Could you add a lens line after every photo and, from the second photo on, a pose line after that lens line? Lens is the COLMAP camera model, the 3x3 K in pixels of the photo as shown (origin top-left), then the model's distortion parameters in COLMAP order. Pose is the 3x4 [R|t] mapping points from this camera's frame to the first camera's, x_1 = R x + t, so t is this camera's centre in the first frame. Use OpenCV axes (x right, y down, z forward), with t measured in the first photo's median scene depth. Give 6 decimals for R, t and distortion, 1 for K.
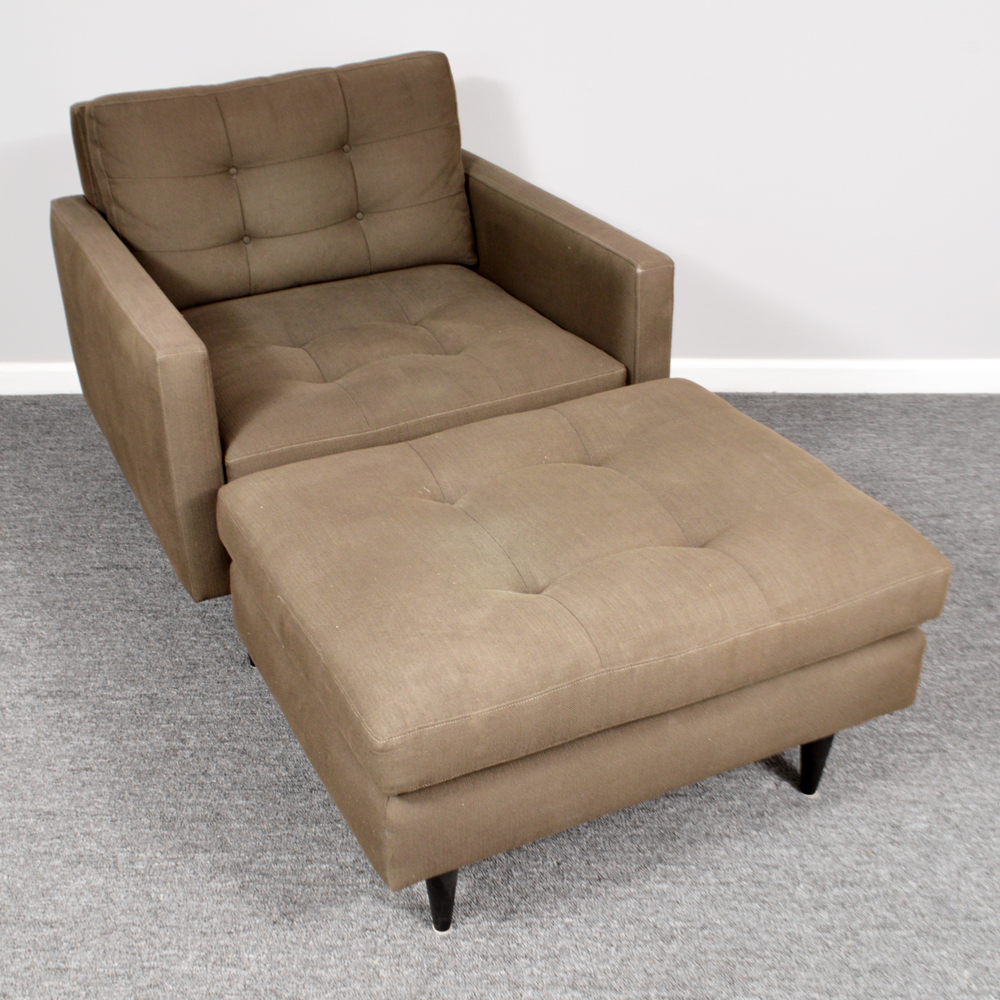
lens RADIAL K [[1400.1, 0, 465.8], [0, 1400.1, 509.4], [0, 0, 1]] dist [-0.010981, 0.000000]
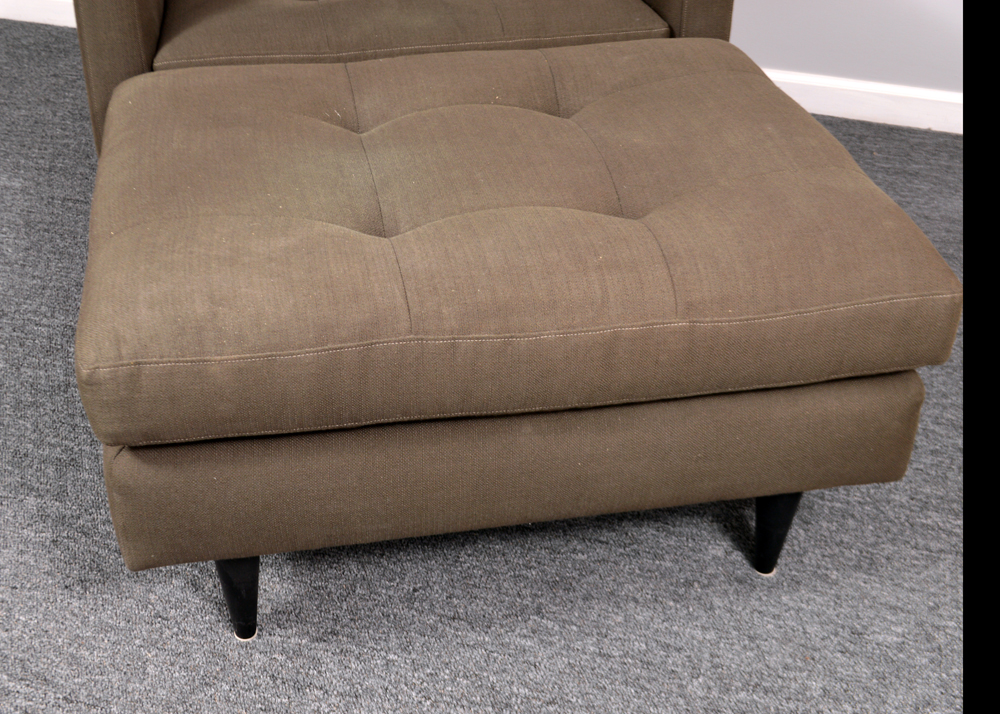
lens RADIAL K [[1309.0, 0, 470.4], [0, 1309.0, 362.4], [0, 0, 1]] dist [-0.020084, 0.000000]
pose [[0.965249, 0.165156, -0.202528, 0.215177], [-0.151218, 0.985046, 0.082572, 0.051816], [0.213136, -0.049077, 0.975789, 0.254129]]
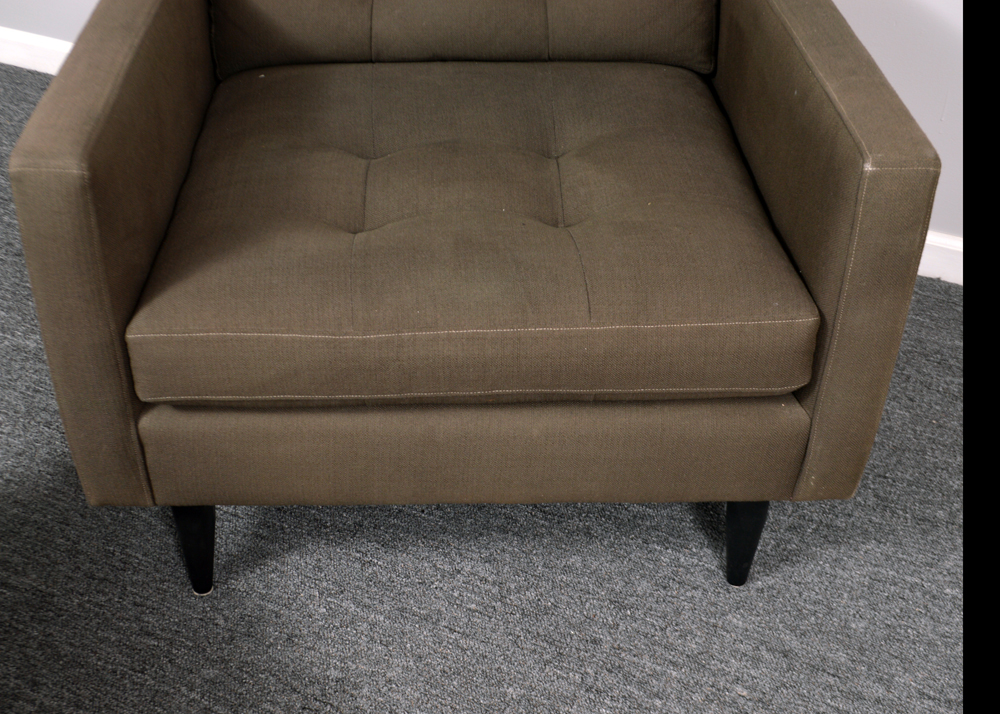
lens RADIAL K [[1309.0, 0, 465.2], [0, 1309.0, 360.5], [0, 0, 1]] dist [-0.020084, 0.000000]
pose [[0.917421, 0.255959, -0.304669, 0.171278], [-0.214585, 0.963025, 0.162899, -0.161284], [0.335099, -0.084070, 0.938425, 0.484422]]
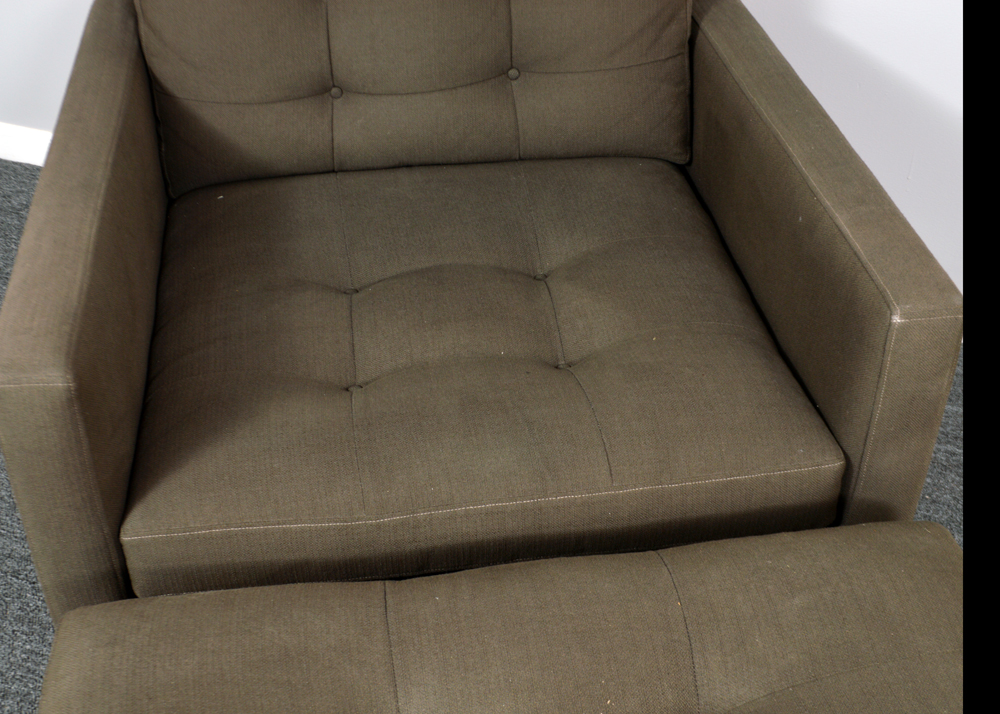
lens RADIAL K [[1309.0, 0, 464.5], [0, 1309.0, 355.8], [0, 0, 1]] dist [-0.020084, 0.000000]
pose [[0.951843, 0.197971, -0.234100, 0.094001], [-0.159158, 0.971691, 0.174600, -0.241579], [0.262039, -0.128933, 0.956406, 0.511899]]
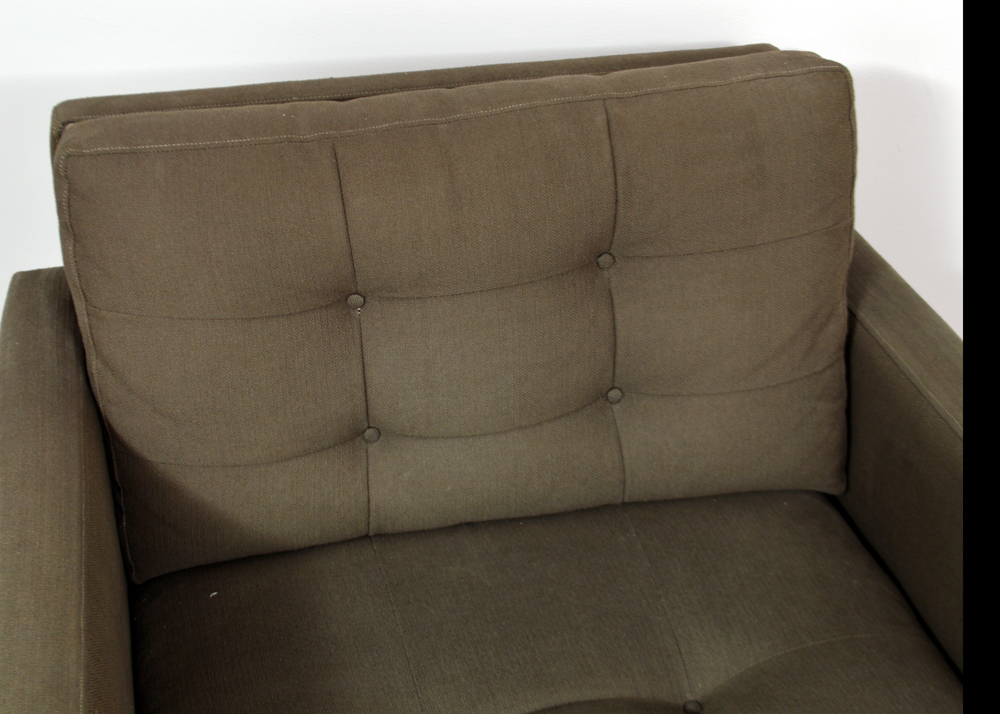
lens RADIAL K [[1443.5, 0, 472.3], [0, 1443.5, 351.1], [0, 0, 1]] dist [-0.023643, 0.000000]
pose [[0.979418, 0.137483, -0.147781, -0.069234], [-0.124044, 0.987559, 0.096645, -0.347919], [0.159230, -0.076324, 0.984287, 0.669583]]
